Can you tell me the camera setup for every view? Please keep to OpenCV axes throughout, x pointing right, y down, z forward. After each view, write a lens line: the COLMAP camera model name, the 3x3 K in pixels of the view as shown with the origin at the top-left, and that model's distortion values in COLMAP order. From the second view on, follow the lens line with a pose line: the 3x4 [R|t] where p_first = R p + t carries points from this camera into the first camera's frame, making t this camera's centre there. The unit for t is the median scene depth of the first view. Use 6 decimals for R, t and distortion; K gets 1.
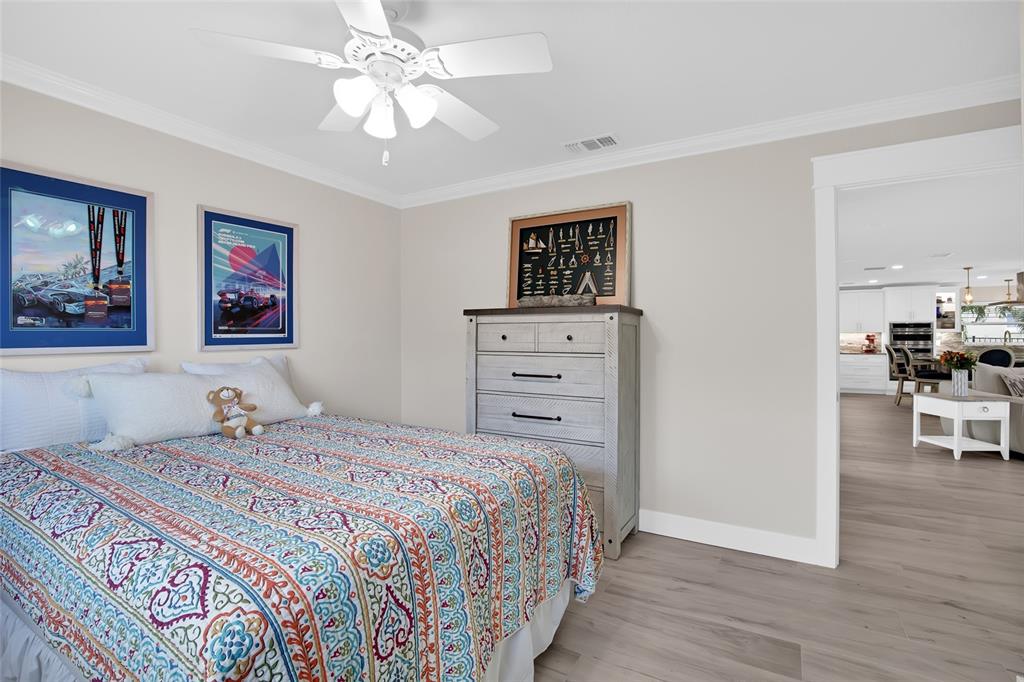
lens RADIAL K [[462.9, 0, 503.7], [0, 462.9, 341.7], [0, 0, 1]] dist [-0.040354, 0.008235]
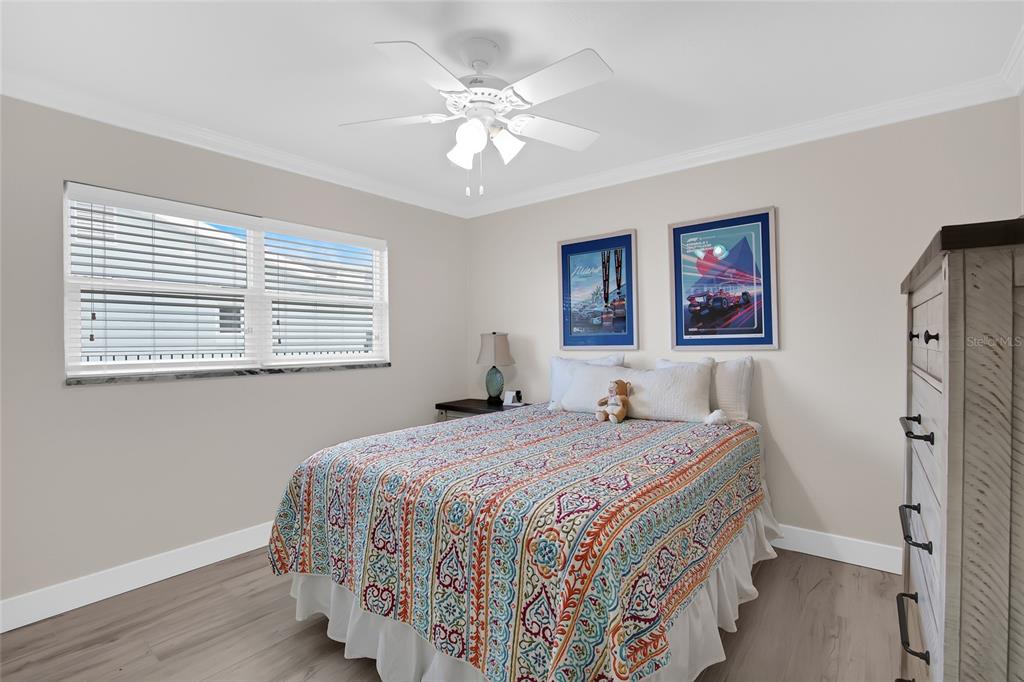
lens RADIAL K [[462.9, 0, 503.7], [0, 462.9, 341.7], [0, 0, 1]] dist [-0.040354, 0.008235]
pose [[-0.122386, 0.003110, -0.992478, 0.529399], [0.001400, 0.999995, 0.002960, -0.005466], [0.992482, -0.001027, -0.122390, 0.689495]]
